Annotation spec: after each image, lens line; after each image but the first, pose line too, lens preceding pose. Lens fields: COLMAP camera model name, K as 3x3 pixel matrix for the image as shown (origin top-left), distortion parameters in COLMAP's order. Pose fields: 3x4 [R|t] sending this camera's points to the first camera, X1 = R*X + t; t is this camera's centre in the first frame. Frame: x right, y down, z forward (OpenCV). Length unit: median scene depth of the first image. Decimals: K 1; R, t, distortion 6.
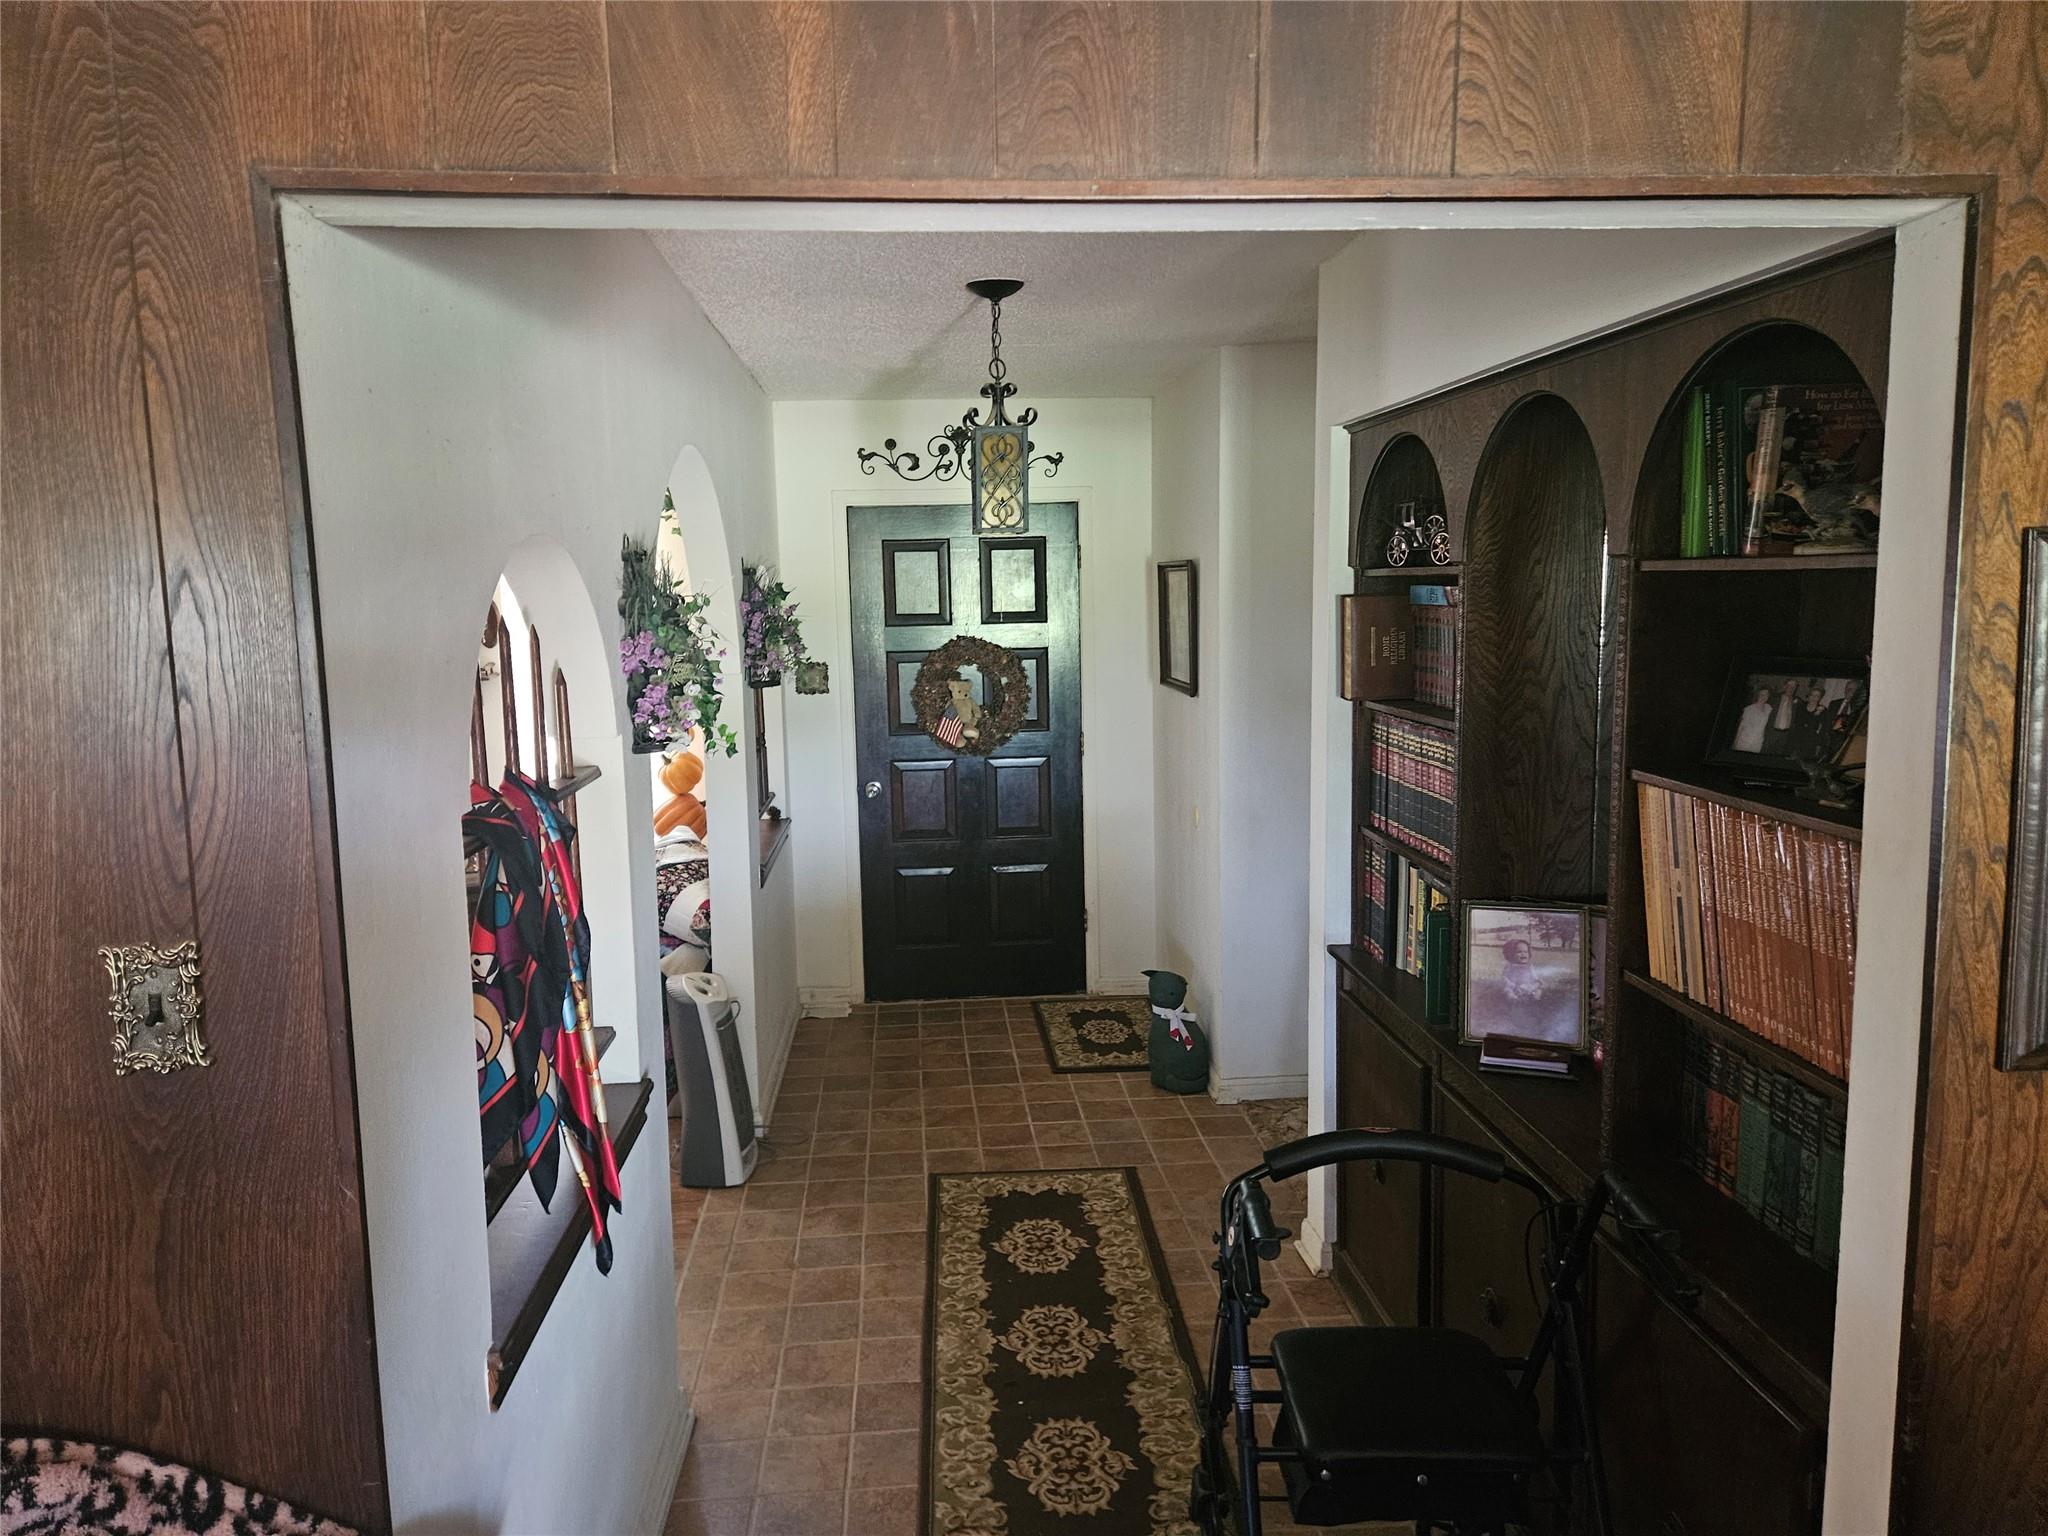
lens RADIAL K [[1372.5, 0, 1024.0], [0, 1372.5, 768.0], [0, 0, 1]] dist [0.061150, -0.051592]
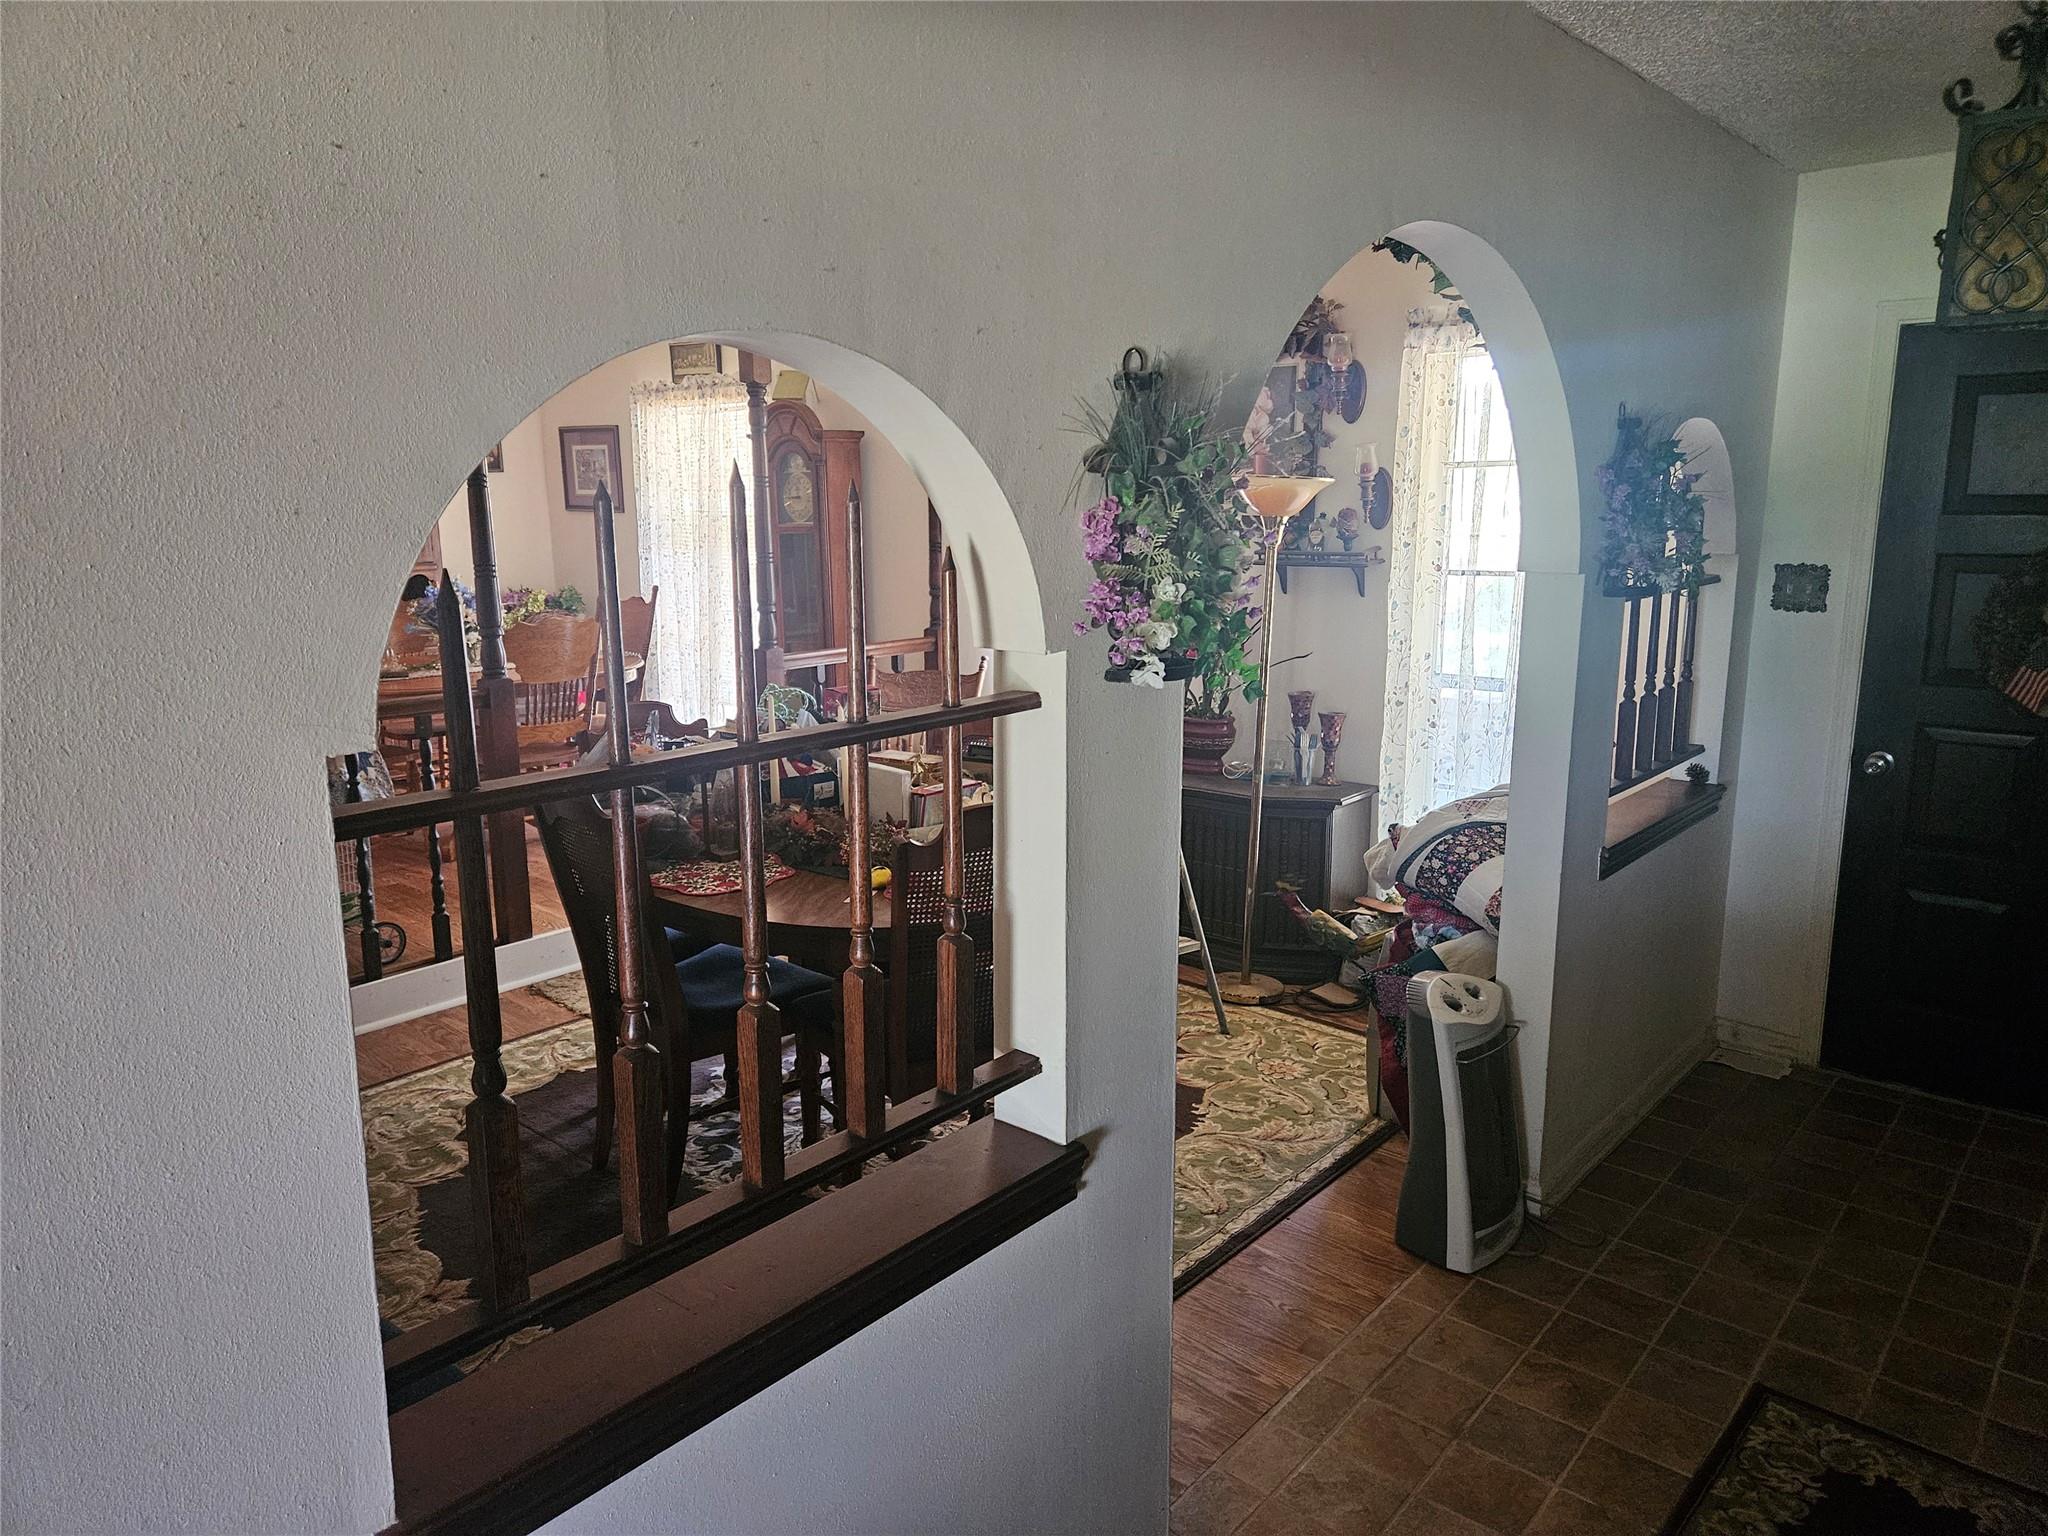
lens RADIAL K [[1372.5, 0, 1024.0], [0, 1372.5, 768.0], [0, 0, 1]] dist [0.061150, -0.051592]
pose [[0.689342, 0.158284, -0.706933, 0.109212], [-0.101854, 0.987322, 0.121745, -0.028741], [0.717240, -0.011920, 0.696724, 0.316429]]
